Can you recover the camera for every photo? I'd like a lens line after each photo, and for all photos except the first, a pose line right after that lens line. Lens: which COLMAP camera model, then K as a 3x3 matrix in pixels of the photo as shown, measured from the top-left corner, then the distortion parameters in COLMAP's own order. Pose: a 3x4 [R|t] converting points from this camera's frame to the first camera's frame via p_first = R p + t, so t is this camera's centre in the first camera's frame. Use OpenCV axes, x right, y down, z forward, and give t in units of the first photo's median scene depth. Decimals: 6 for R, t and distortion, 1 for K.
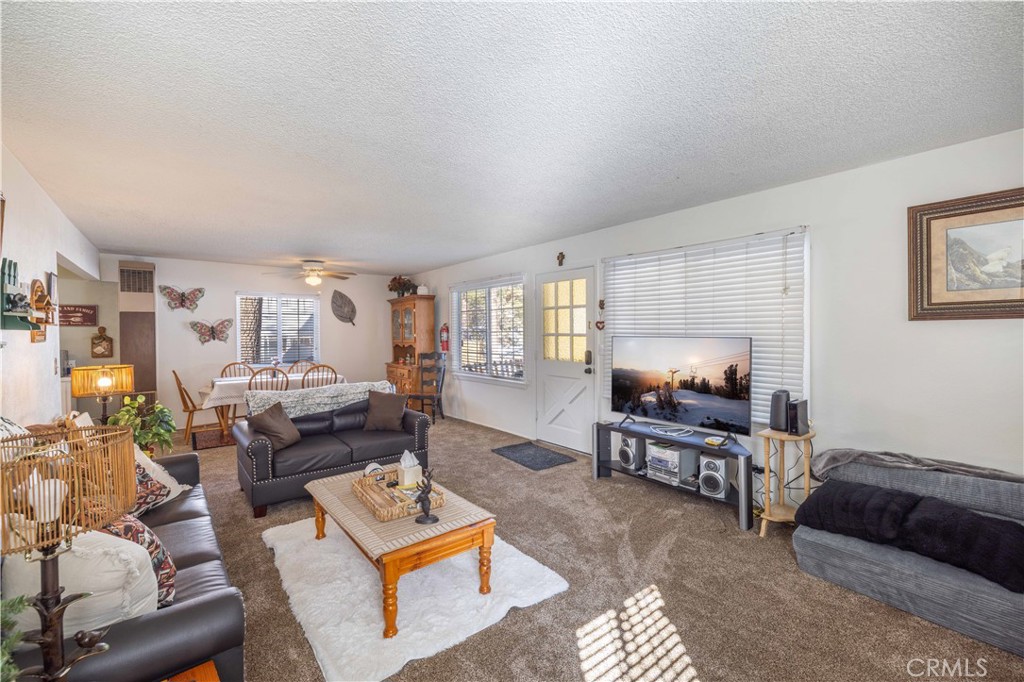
lens RADIAL K [[437.9, 0, 509.7], [0, 437.9, 340.4], [0, 0, 1]] dist [-0.012699, -0.000246]
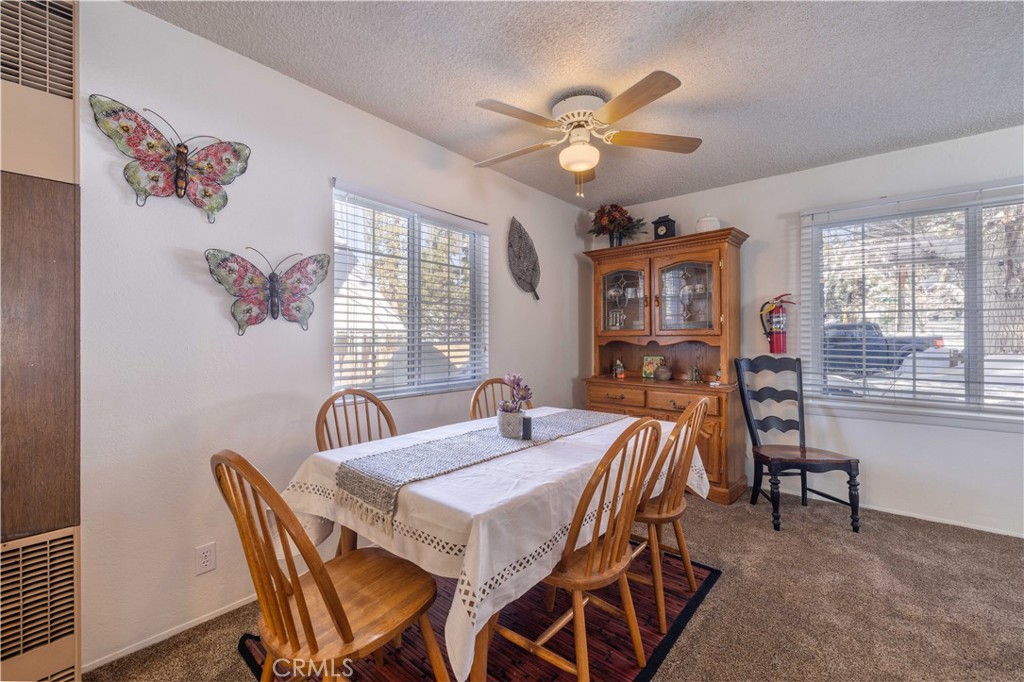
lens RADIAL K [[437.9, 0, 514.3], [0, 437.9, 339.1], [0, 0, 1]] dist [-0.012699, -0.000246]
pose [[0.975938, 0.003515, 0.218019, -0.589682], [-0.000486, 0.999903, -0.013946, 0.018561], [-0.218047, 0.013504, 0.975845, 0.668325]]
